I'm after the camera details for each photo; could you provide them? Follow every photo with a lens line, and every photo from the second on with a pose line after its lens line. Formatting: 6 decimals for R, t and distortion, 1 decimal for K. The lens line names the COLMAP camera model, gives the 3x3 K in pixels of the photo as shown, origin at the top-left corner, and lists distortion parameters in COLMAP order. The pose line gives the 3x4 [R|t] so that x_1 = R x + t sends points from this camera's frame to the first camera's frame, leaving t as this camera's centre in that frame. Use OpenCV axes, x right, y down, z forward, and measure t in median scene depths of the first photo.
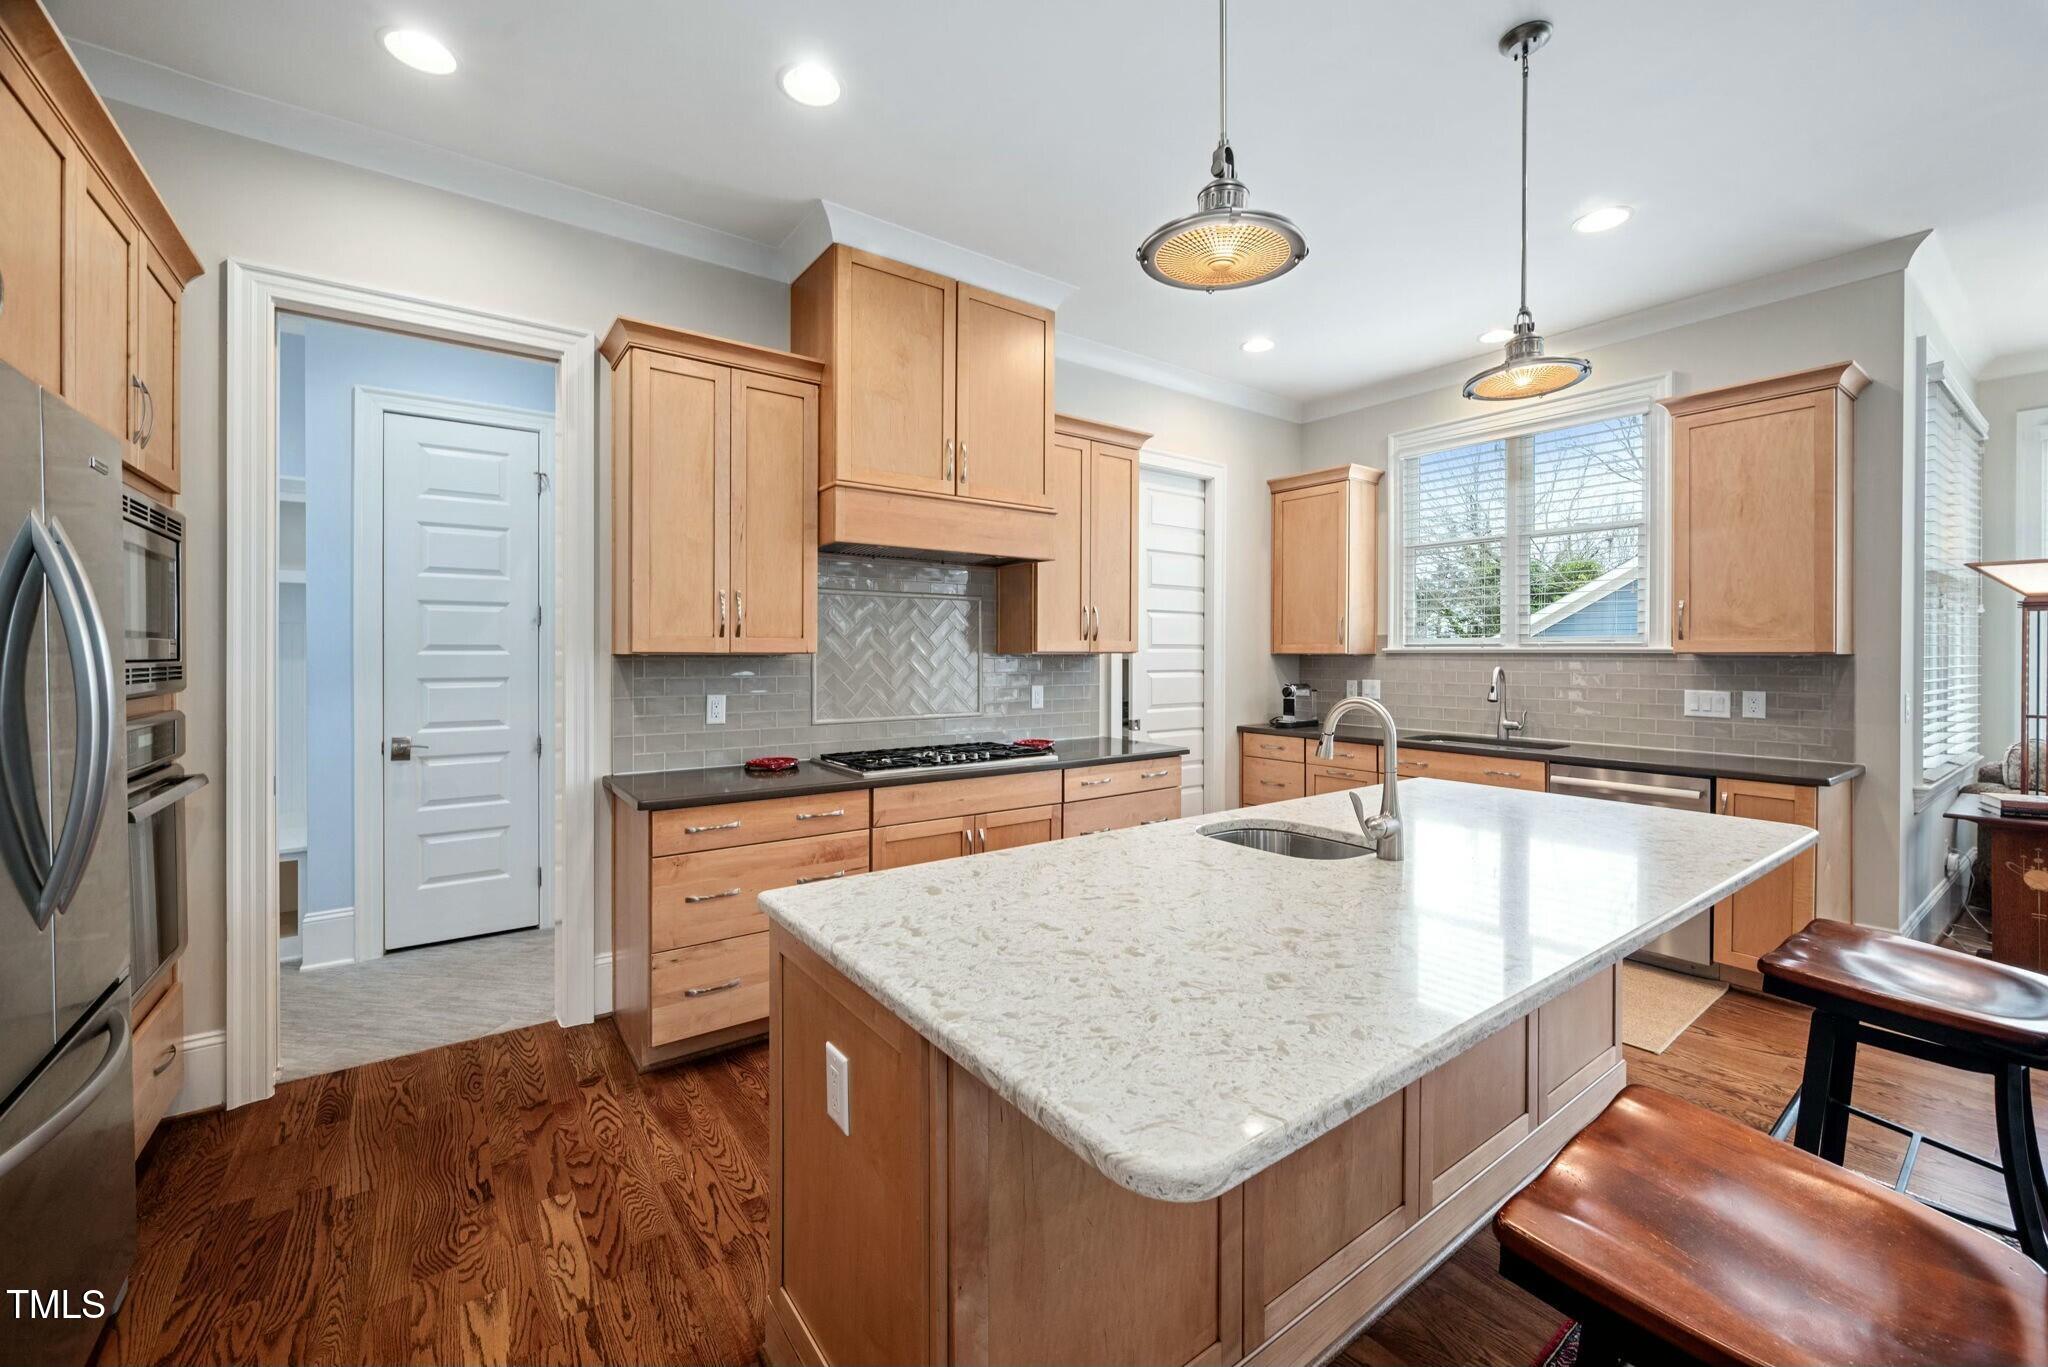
lens RADIAL K [[817.8, 0, 1024.2], [0, 817.8, 663.7], [0, 0, 1]] dist [0.000182, -0.001302]
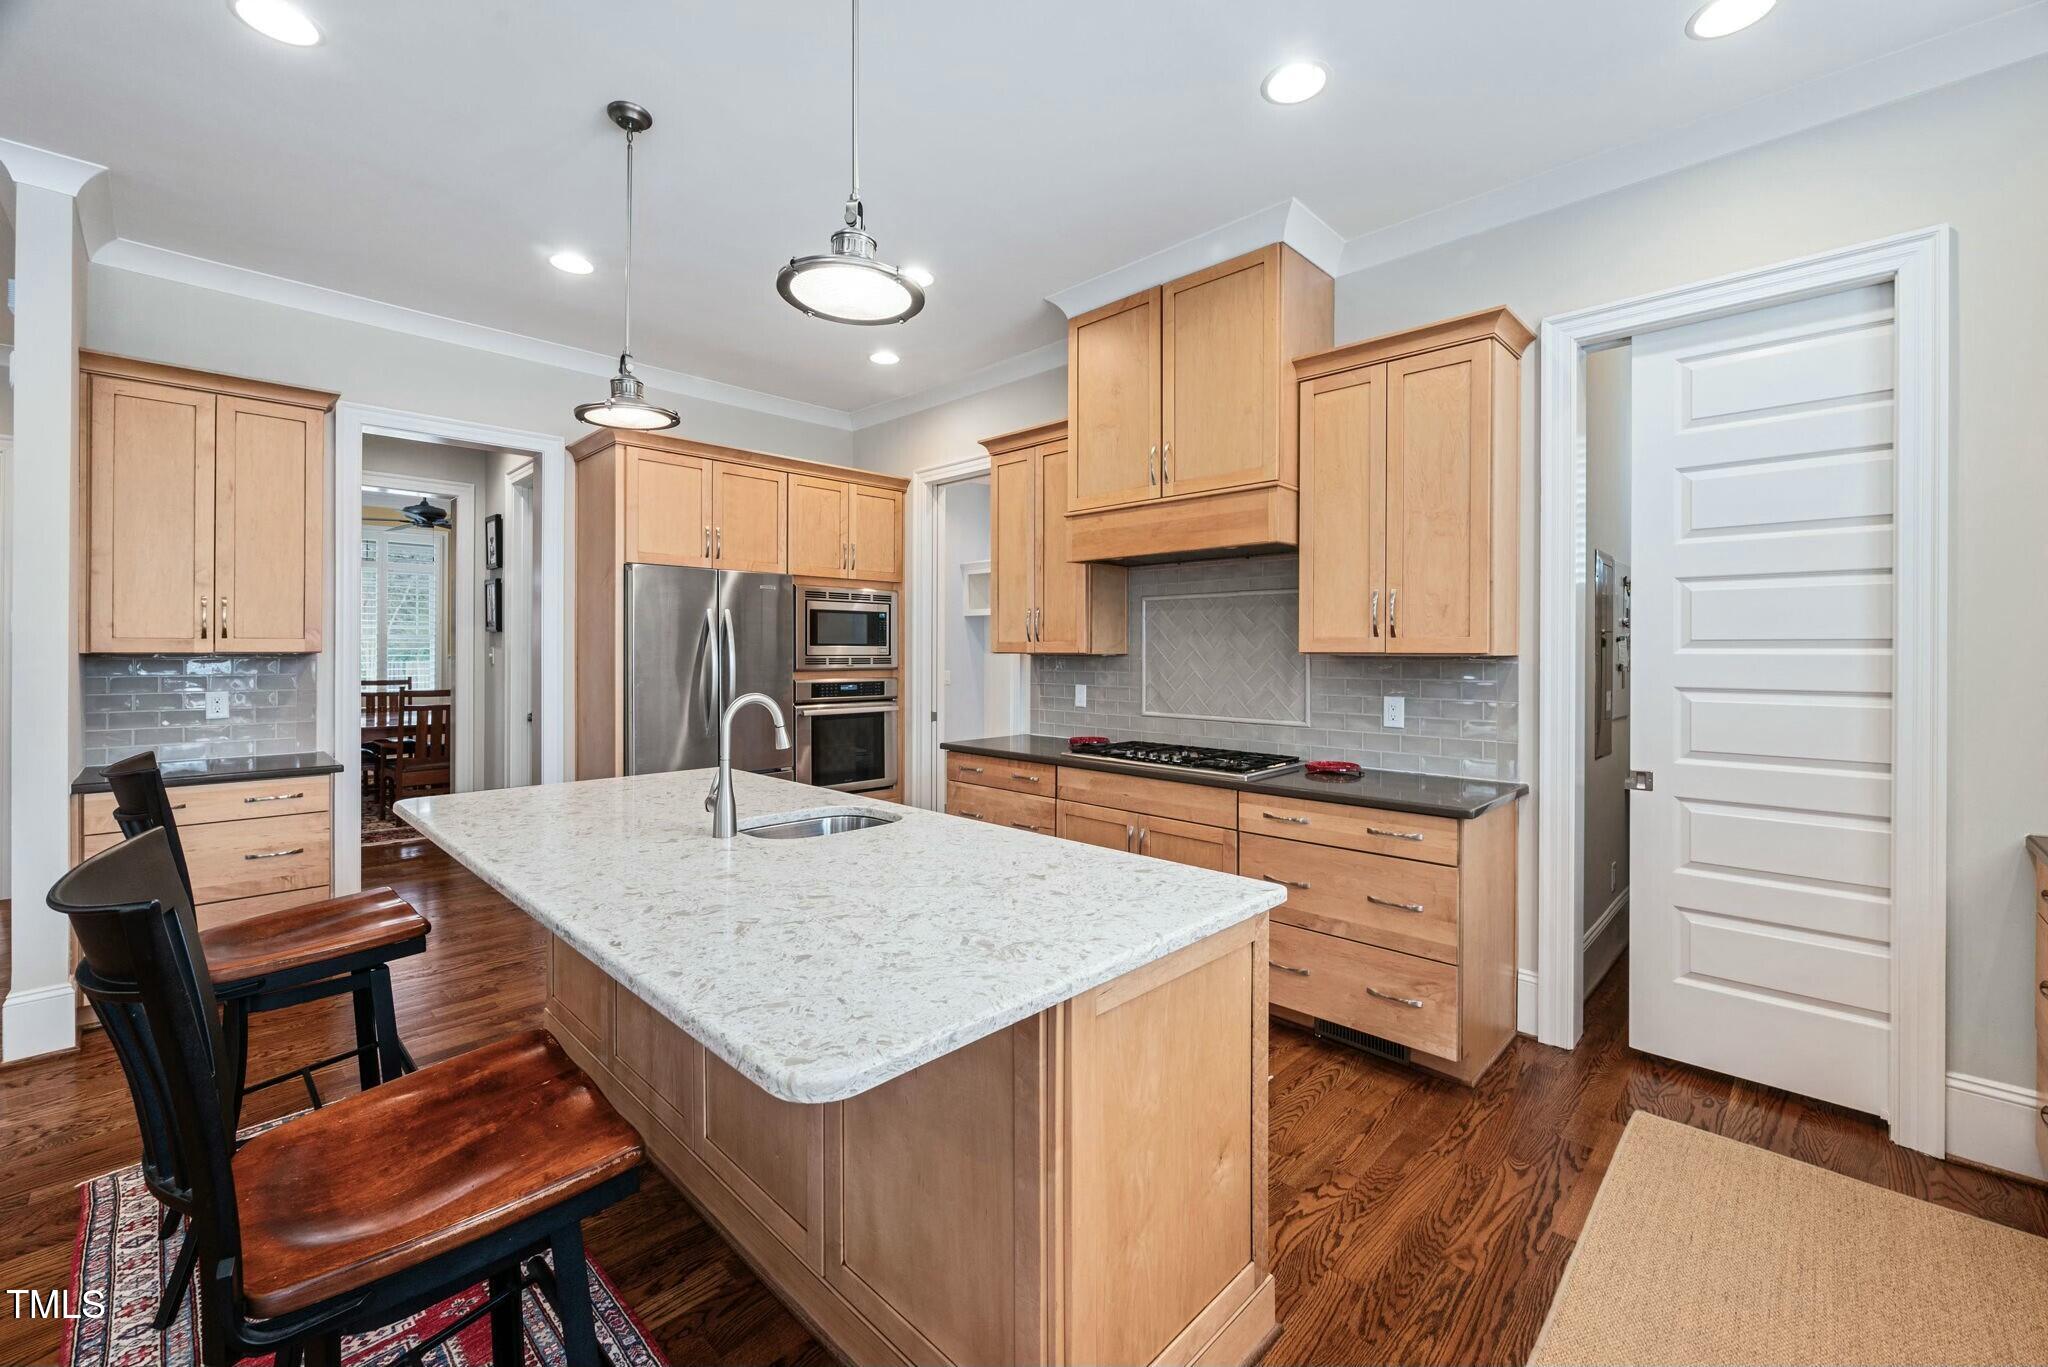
lens RADIAL K [[817.8, 0, 1004.7], [0, 817.8, 651.3], [0, 0, 1]] dist [0.000182, -0.001302]
pose [[0.157291, -0.000927, -0.987552, 0.879435], [-0.015798, 0.999869, -0.003454, -0.009068], [0.987426, 0.016145, 0.157256, 0.649942]]
